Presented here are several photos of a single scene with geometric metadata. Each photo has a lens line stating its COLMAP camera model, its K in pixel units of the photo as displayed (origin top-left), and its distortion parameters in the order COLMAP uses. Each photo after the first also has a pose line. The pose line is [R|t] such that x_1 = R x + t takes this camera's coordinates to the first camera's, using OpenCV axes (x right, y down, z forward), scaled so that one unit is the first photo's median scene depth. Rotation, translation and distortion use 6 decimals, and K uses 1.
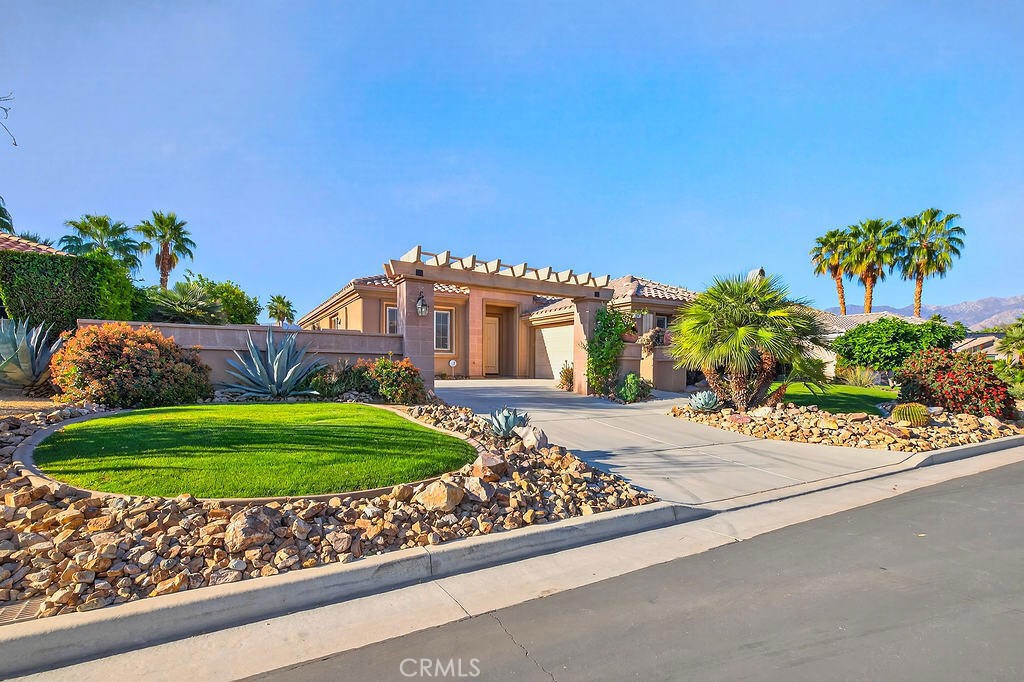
lens RADIAL K [[455.1, 0, 514.4], [0, 455.1, 366.0], [0, 0, 1]] dist [0.000199, 0.000139]
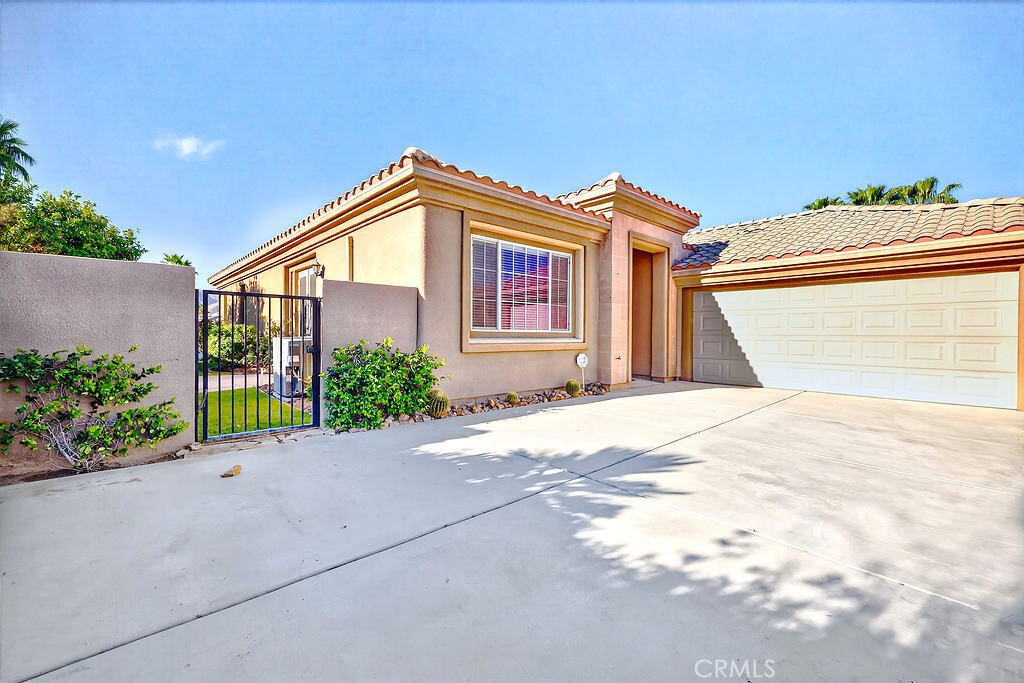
lens RADIAL K [[425.5, 0, 506.0], [0, 425.5, 327.8], [0, 0, 1]] dist [-0.001103, 0.000396]
pose [[0.982921, -0.000156, 0.184027, -0.283817], [0.001864, 0.999957, -0.009108, -0.035035], [-0.184018, 0.009295, 0.982879, 0.540940]]
